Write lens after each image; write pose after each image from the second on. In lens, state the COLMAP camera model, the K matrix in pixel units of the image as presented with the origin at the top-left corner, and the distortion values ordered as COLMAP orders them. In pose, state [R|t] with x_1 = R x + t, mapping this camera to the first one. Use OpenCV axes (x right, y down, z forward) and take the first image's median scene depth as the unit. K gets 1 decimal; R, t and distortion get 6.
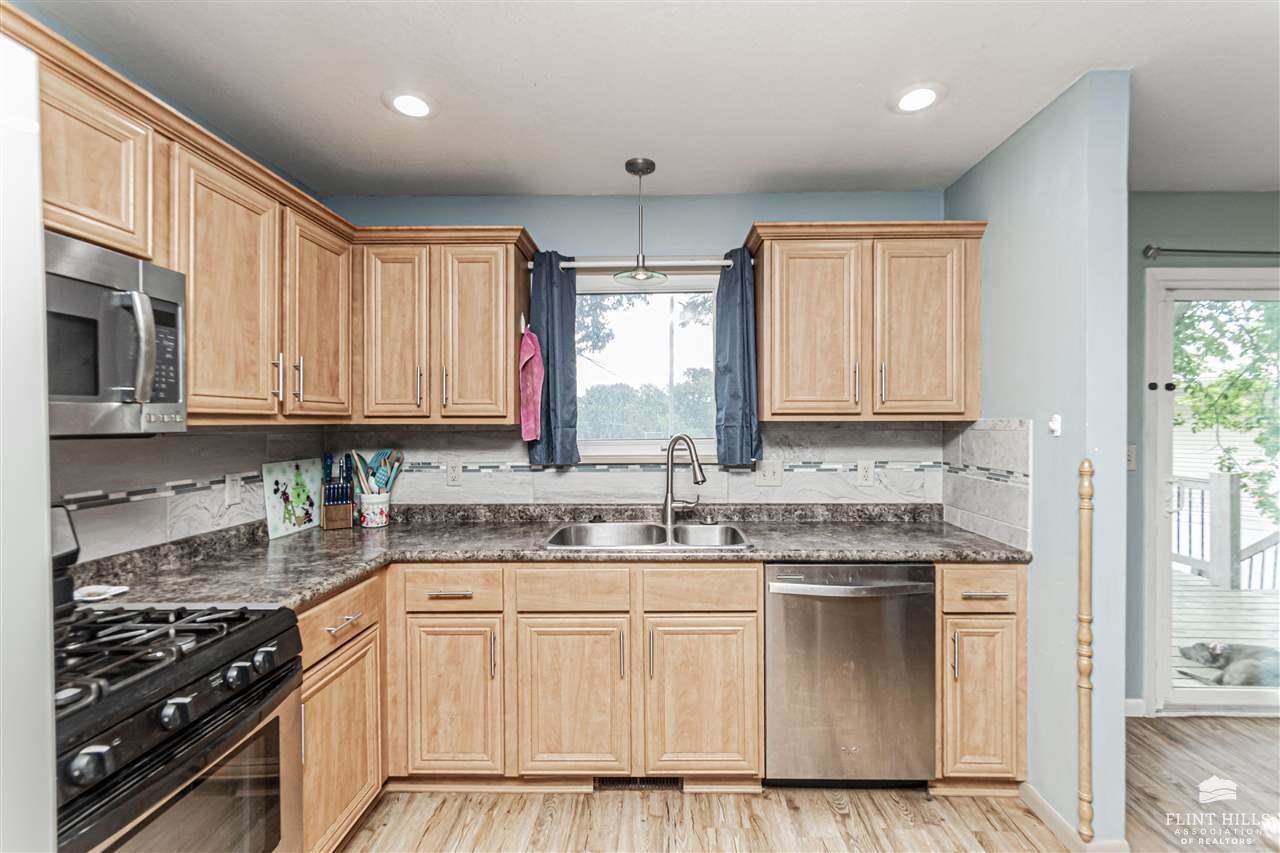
lens RADIAL K [[565.1, 0, 659.6], [0, 565.1, 427.4], [0, 0, 1]] dist [0.002660, 0.000352]
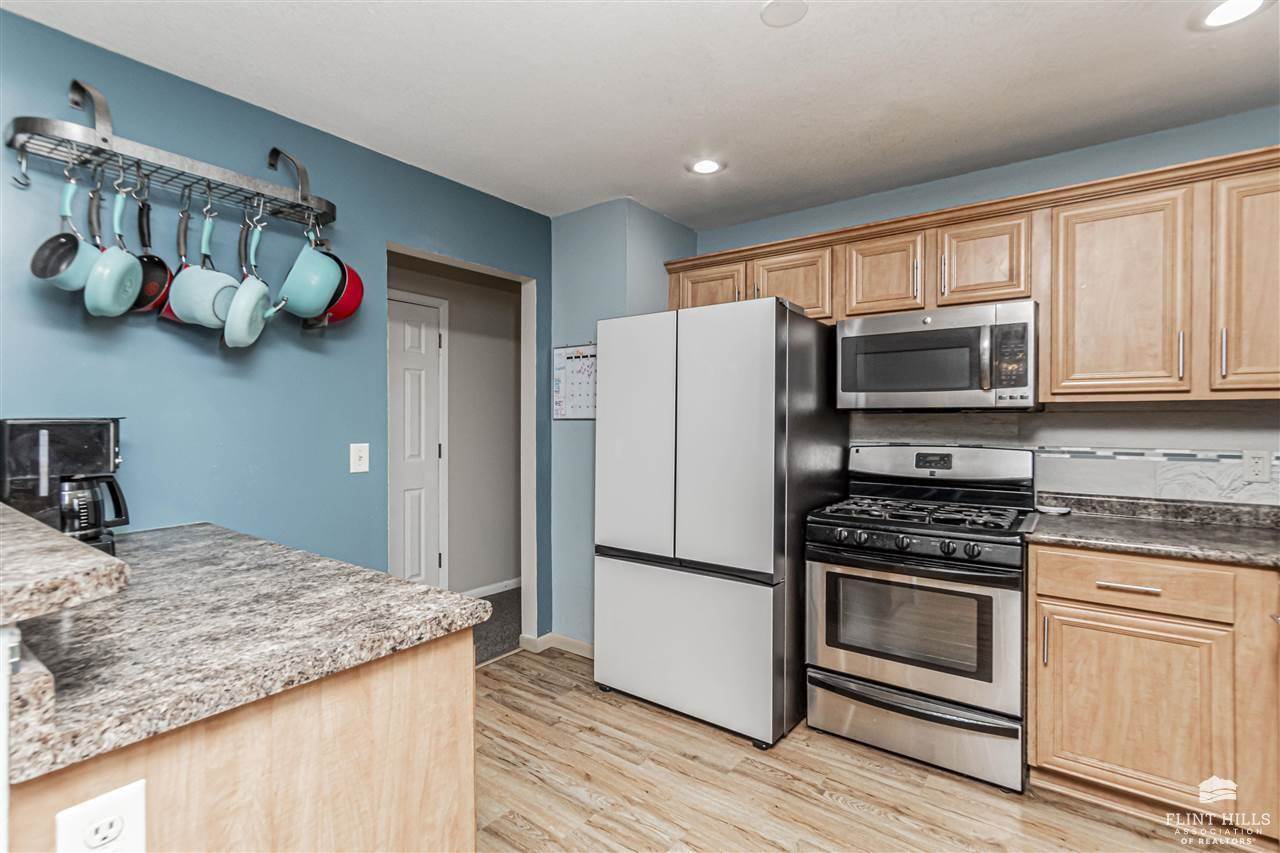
lens RADIAL K [[571.6, 0, 661.1], [0, 571.6, 418.1], [0, 0, 1]] dist [0.002745, 0.000123]
pose [[-0.582128, -0.002158, -0.813094, 0.592665], [-0.009357, 0.999948, 0.004046, 0.026478], [0.813043, 0.009963, -0.582118, 0.659928]]
